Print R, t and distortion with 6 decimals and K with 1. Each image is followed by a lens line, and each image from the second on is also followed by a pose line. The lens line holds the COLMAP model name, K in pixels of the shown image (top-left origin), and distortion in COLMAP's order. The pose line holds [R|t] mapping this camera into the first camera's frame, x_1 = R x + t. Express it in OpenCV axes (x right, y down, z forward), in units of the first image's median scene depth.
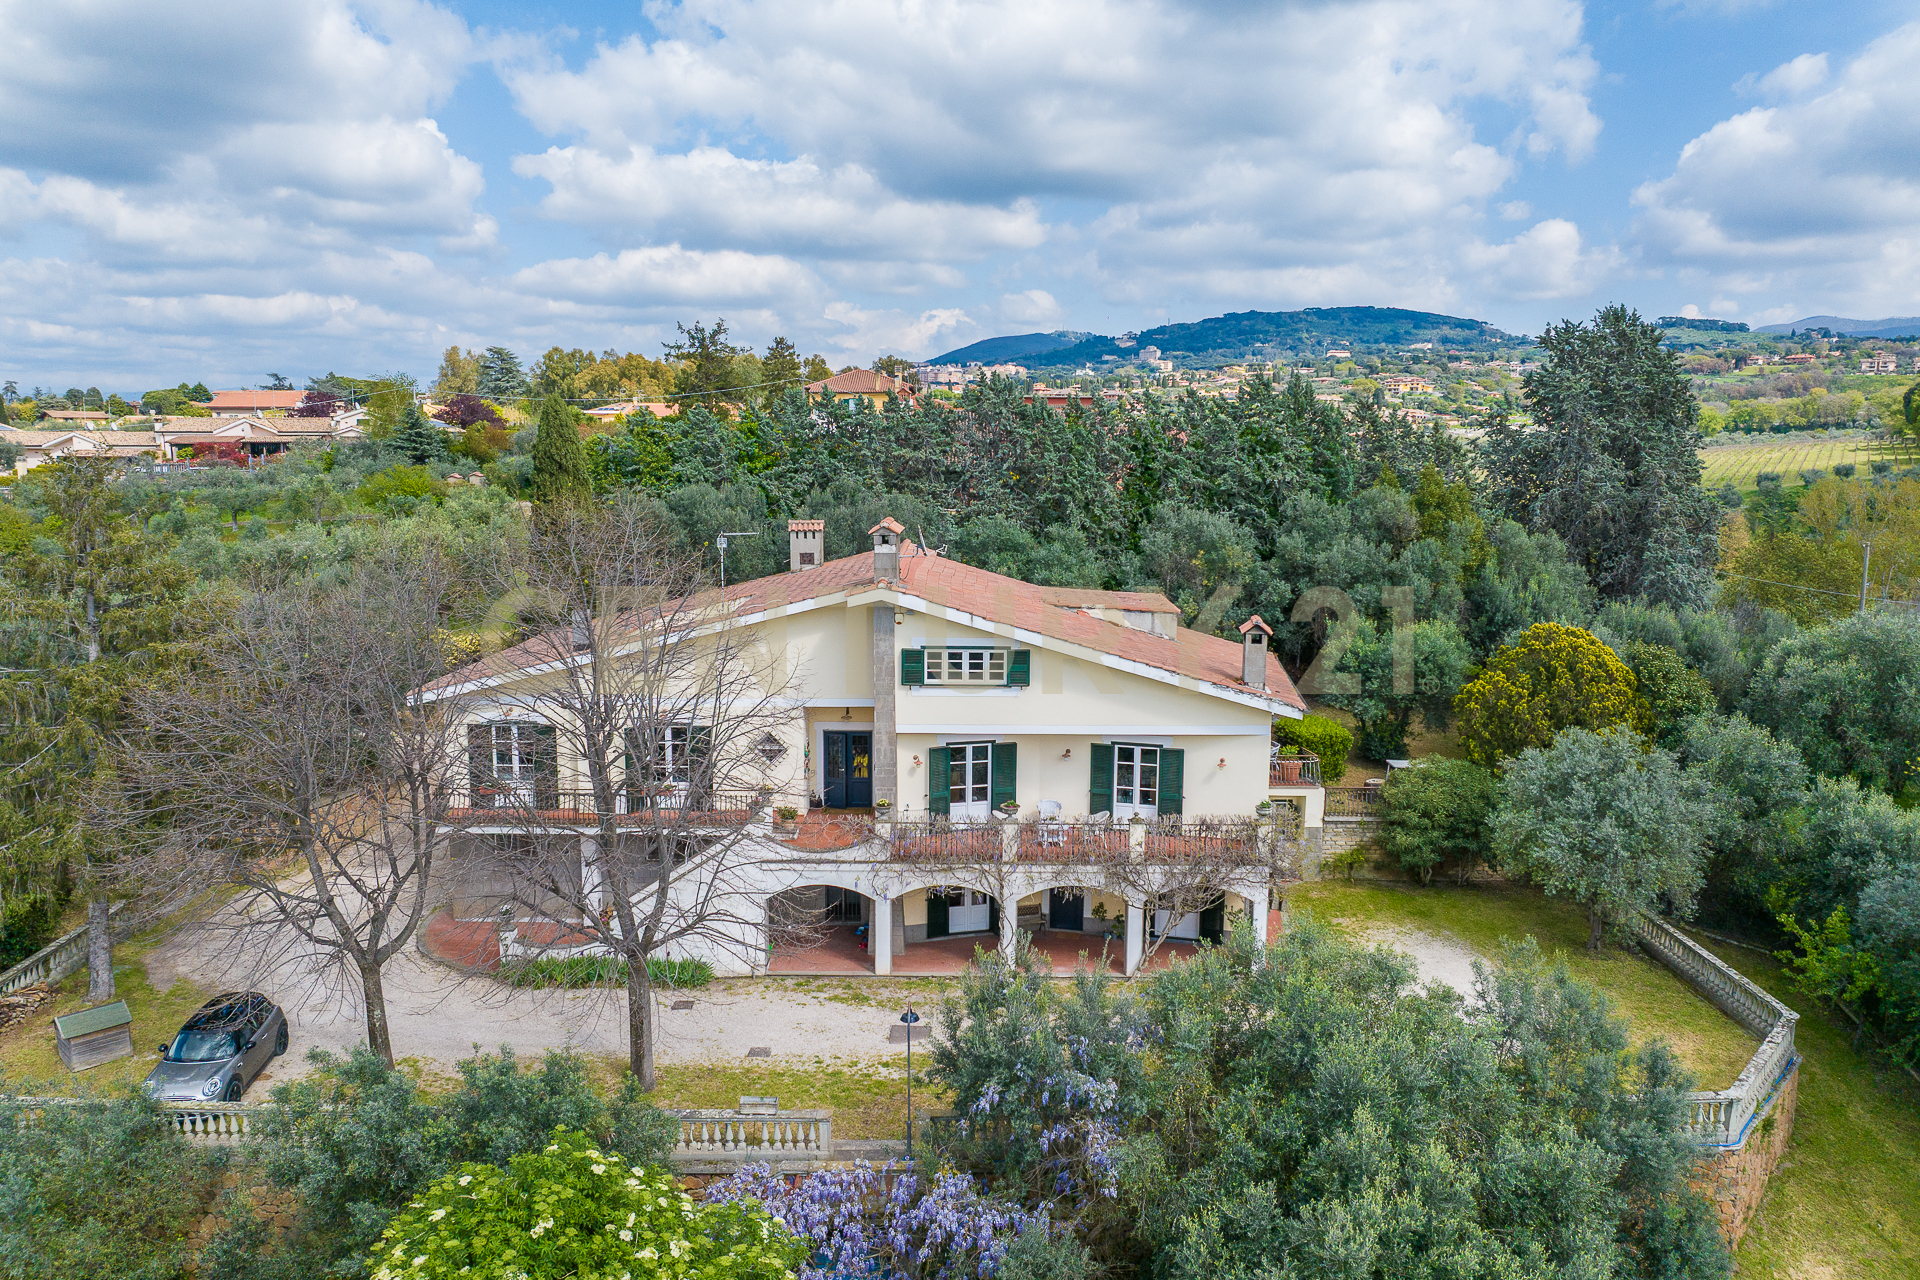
lens RADIAL K [[1358.6, 0, 963.7], [0, 1358.6, 586.2], [0, 0, 1]] dist [-0.028636, -0.003914]
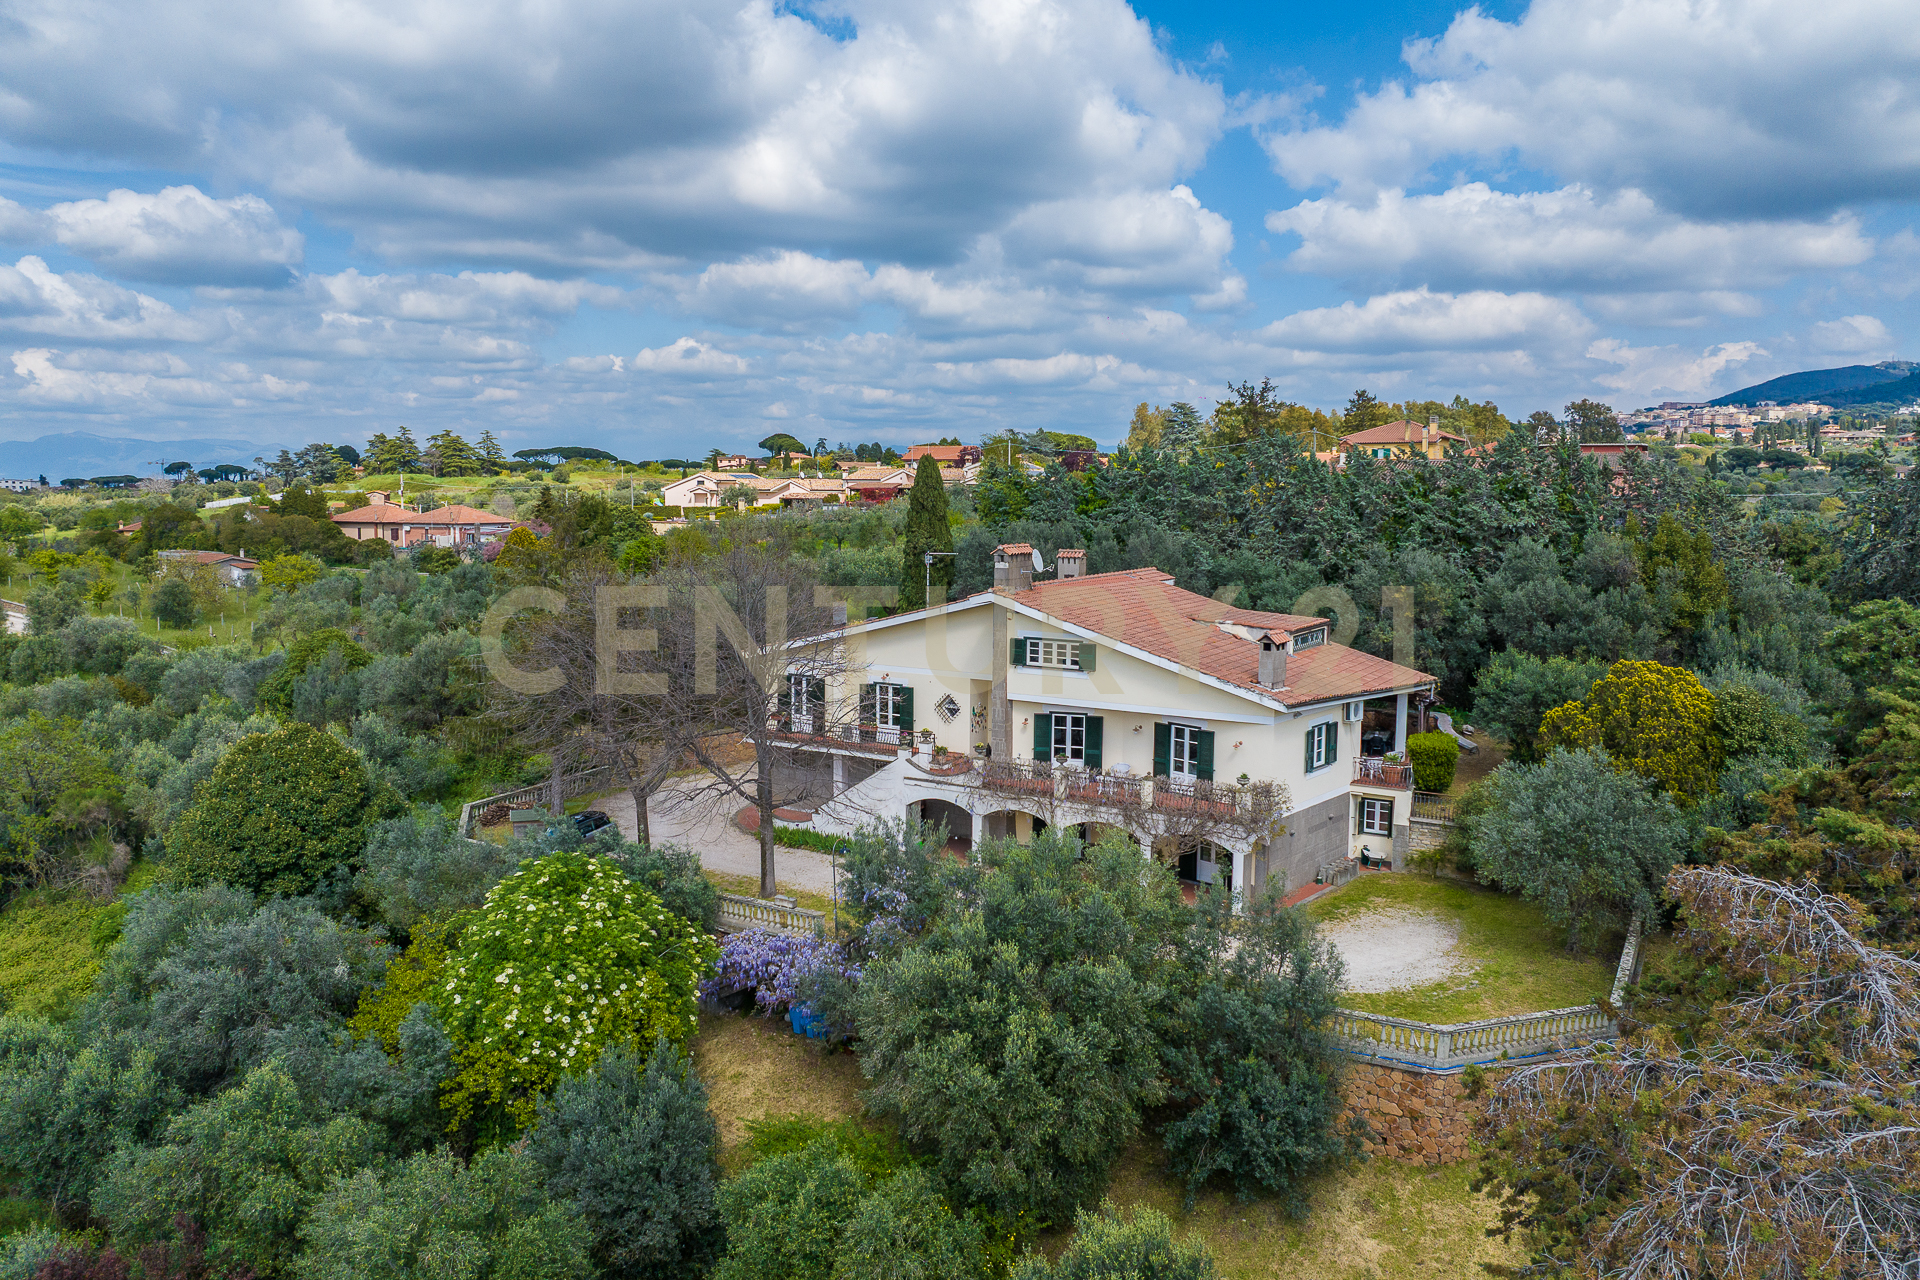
lens RADIAL K [[1364.0, 0, 964.9], [0, 1364.0, 589.4], [0, 0, 1]] dist [-0.031647, 0.001128]
pose [[0.864166, 0.039249, -0.501673, 0.526154], [-0.055945, 0.998267, -0.018268, 0.021696], [0.500087, 0.043853, 0.864864, -0.191069]]
